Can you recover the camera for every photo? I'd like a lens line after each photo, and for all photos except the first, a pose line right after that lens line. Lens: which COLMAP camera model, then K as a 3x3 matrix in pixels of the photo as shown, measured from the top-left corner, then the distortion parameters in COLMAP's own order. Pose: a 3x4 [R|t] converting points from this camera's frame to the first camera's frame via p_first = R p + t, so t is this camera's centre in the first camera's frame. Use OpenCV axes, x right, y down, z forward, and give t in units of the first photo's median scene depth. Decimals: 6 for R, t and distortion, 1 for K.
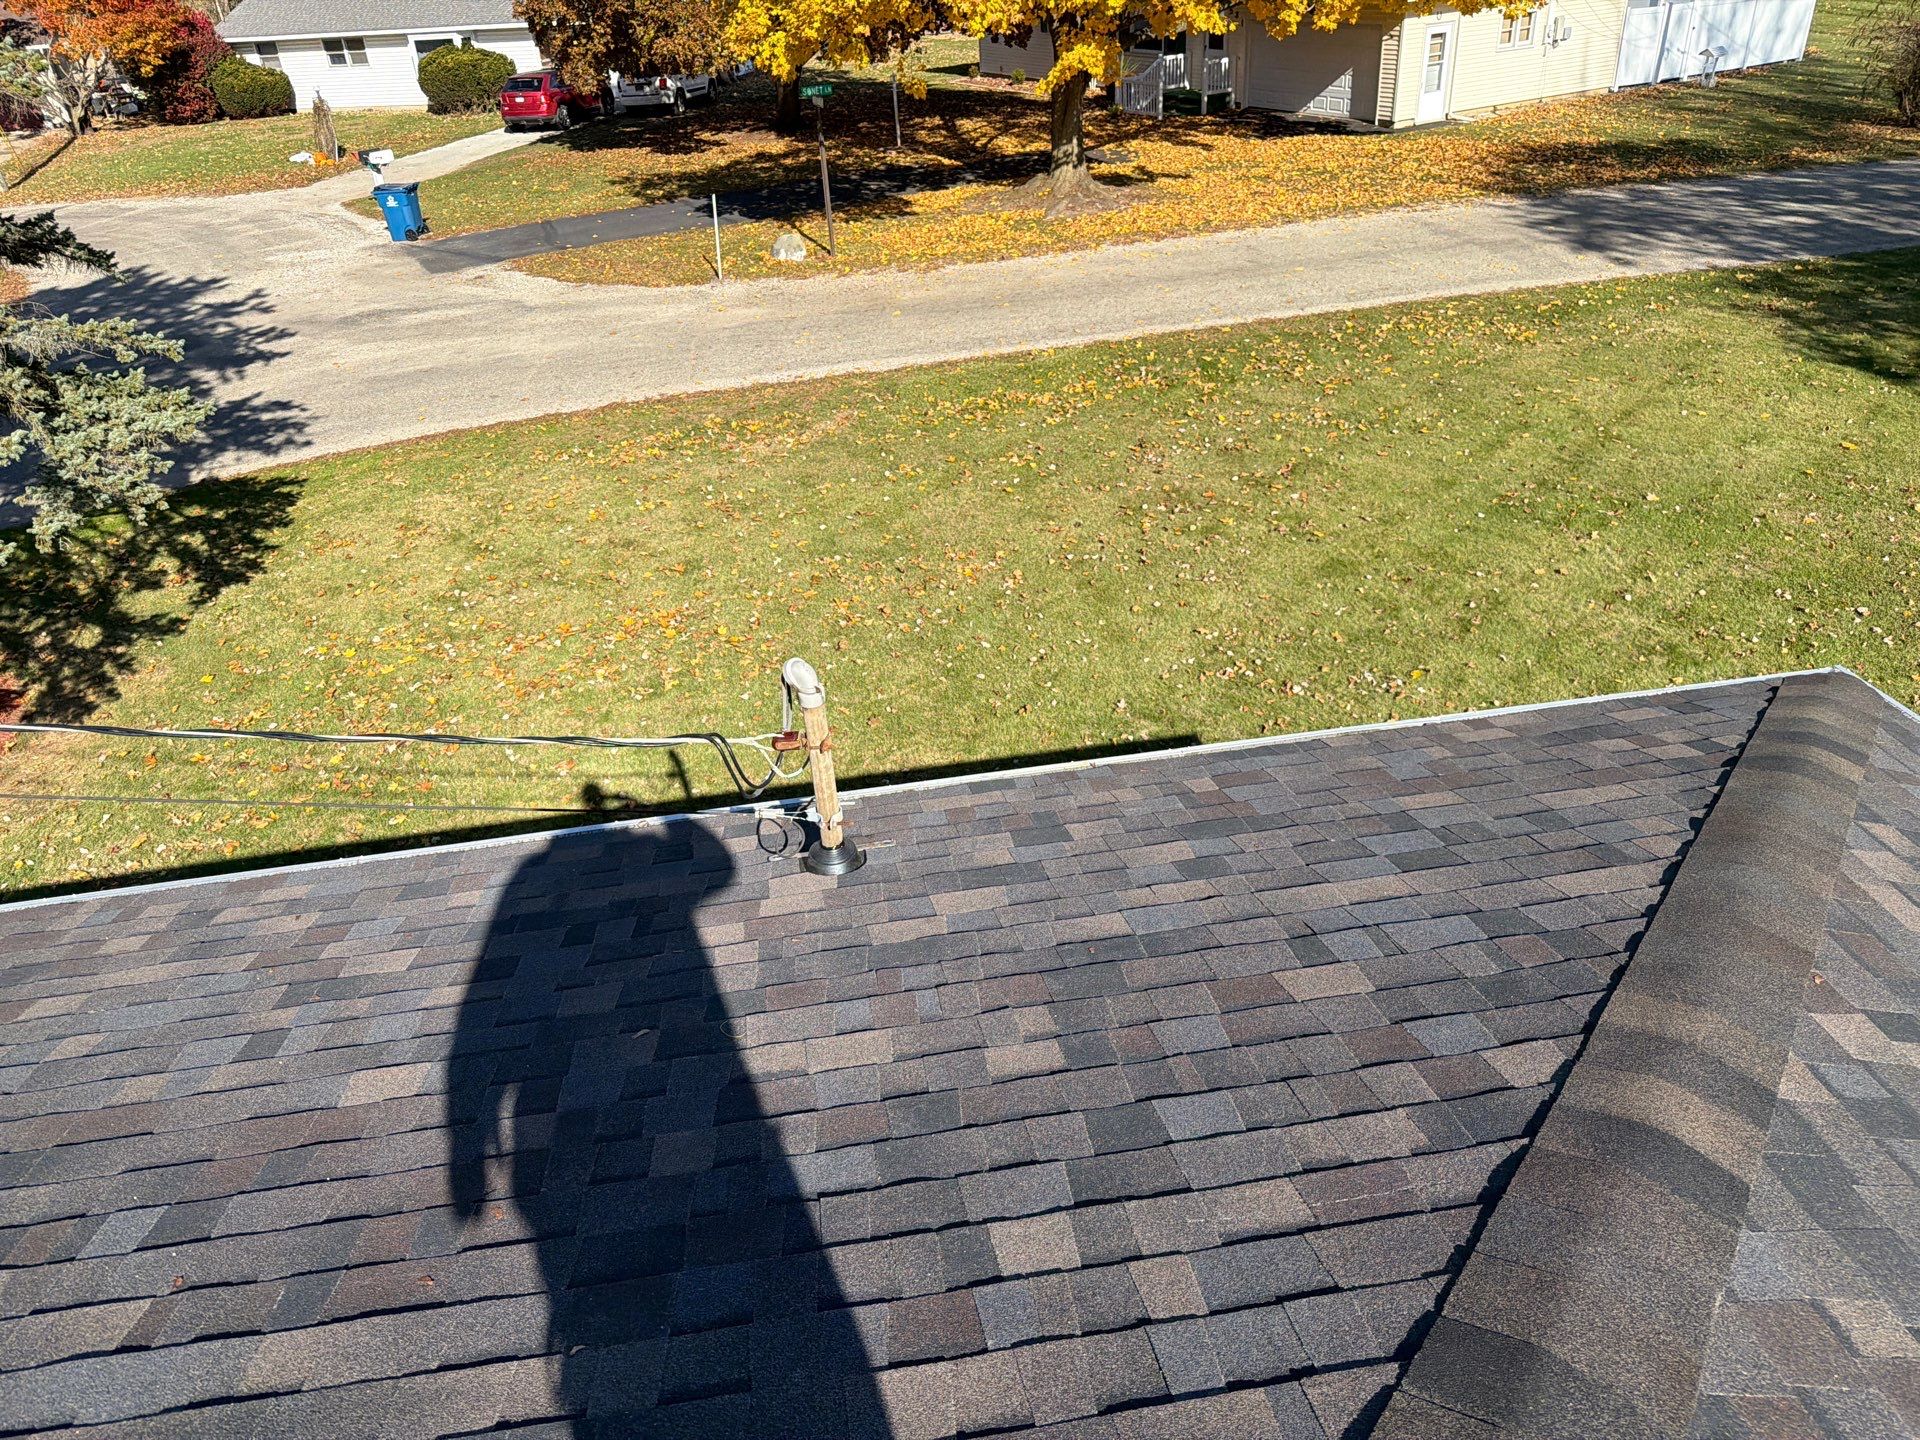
lens RADIAL K [[1351.3, 0, 947.1], [0, 1351.3, 724.0], [0, 0, 1]] dist [0.001575, -0.009420]
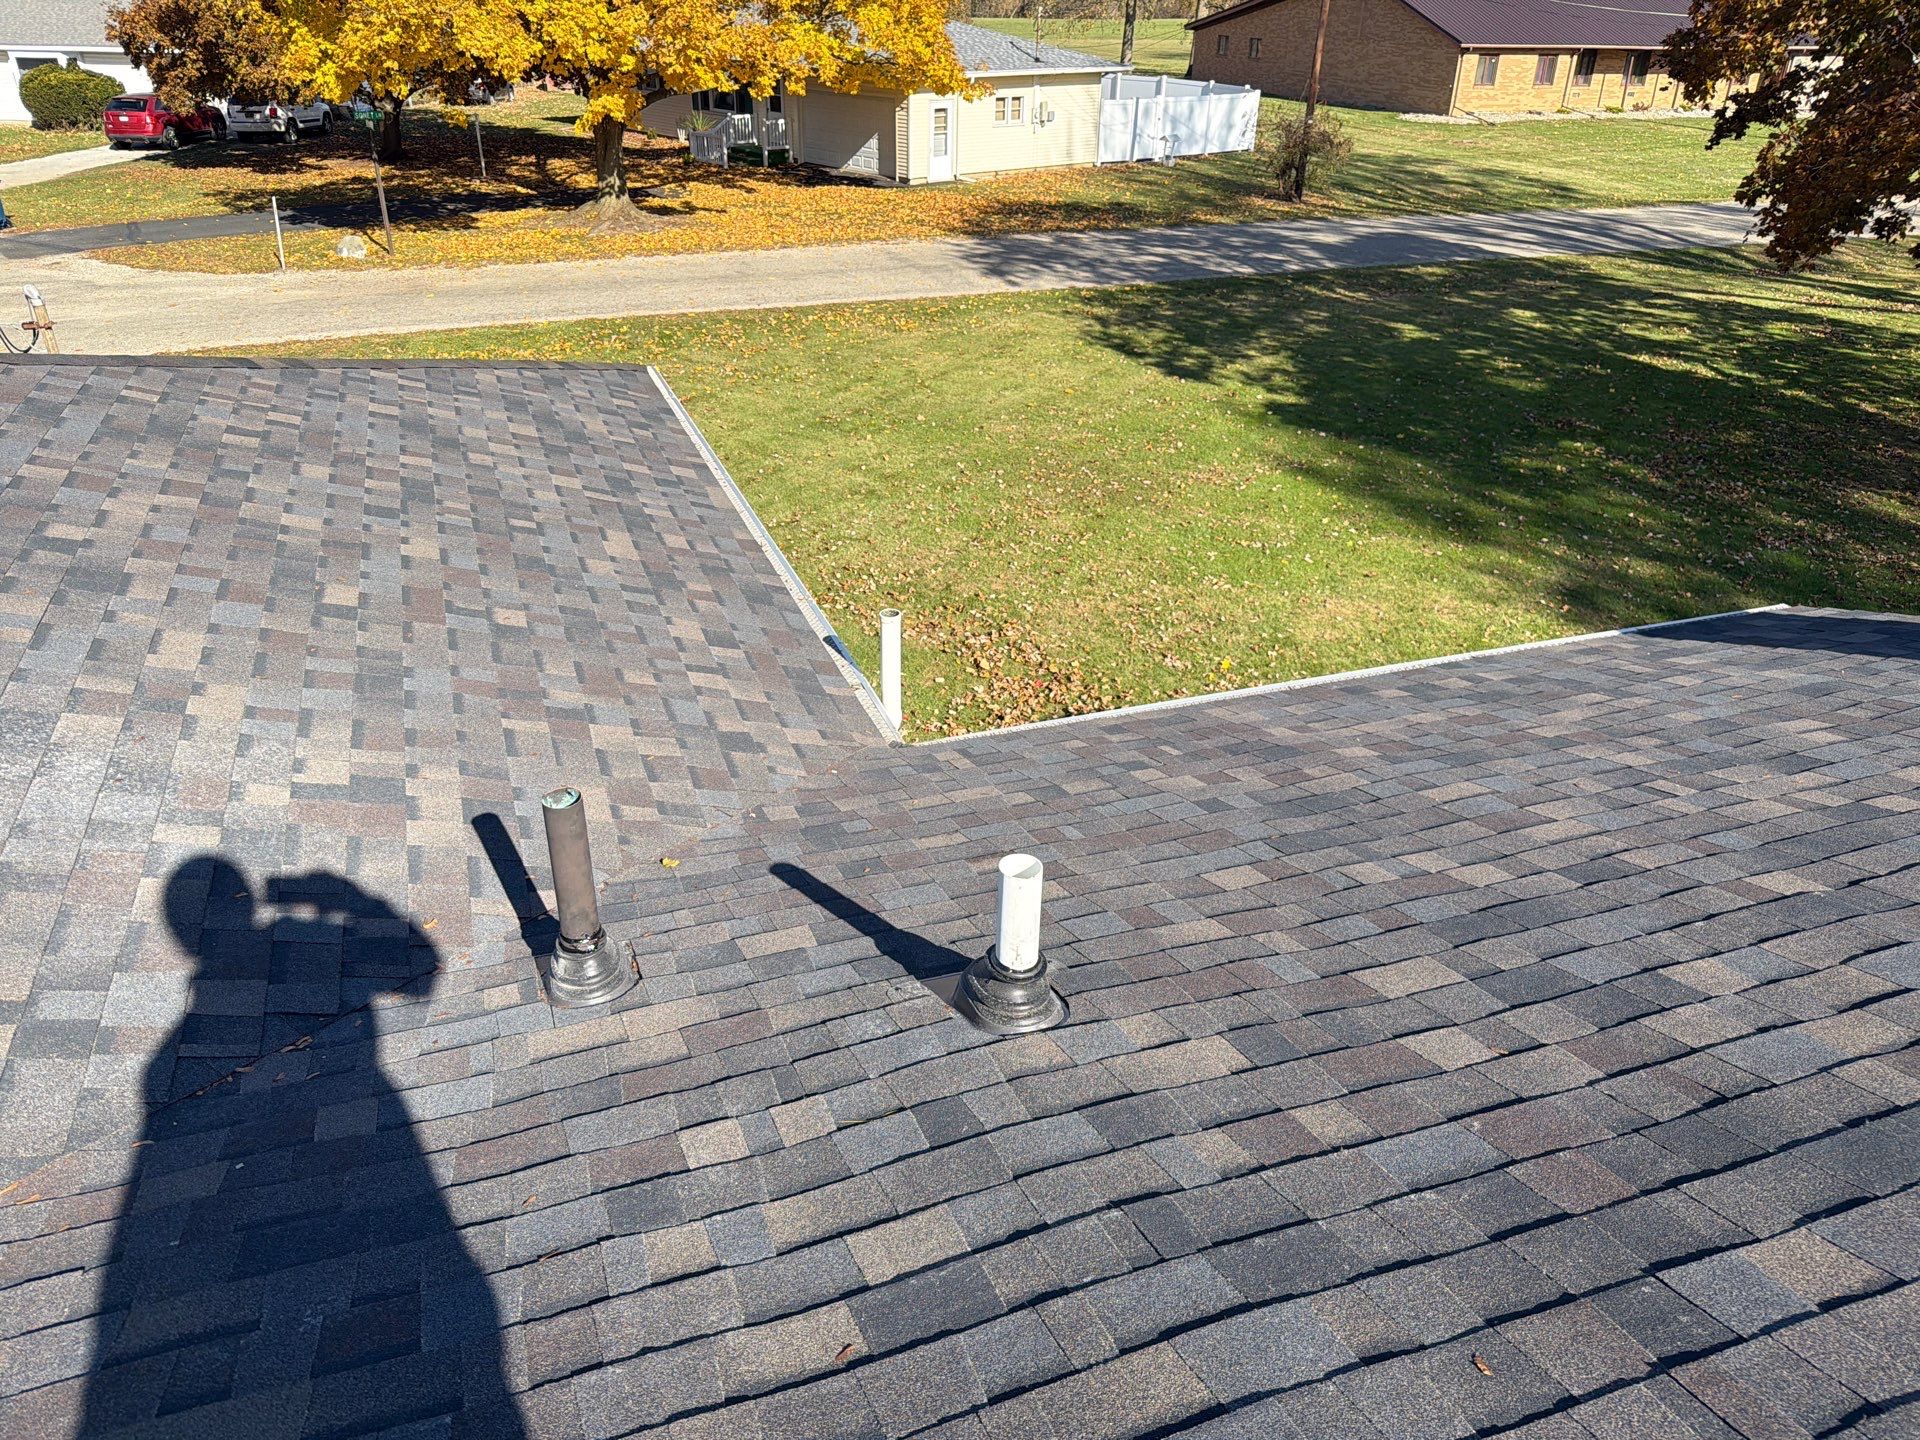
lens RADIAL K [[1351.3, 0, 947.1], [0, 1351.3, 724.0], [0, 0, 1]] dist [0.001575, -0.009420]
pose [[0.977769, -0.027476, 0.207879, 0.121585], [0.036731, 0.998492, -0.040791, 0.112540], [-0.206445, 0.047519, 0.977304, -0.201950]]
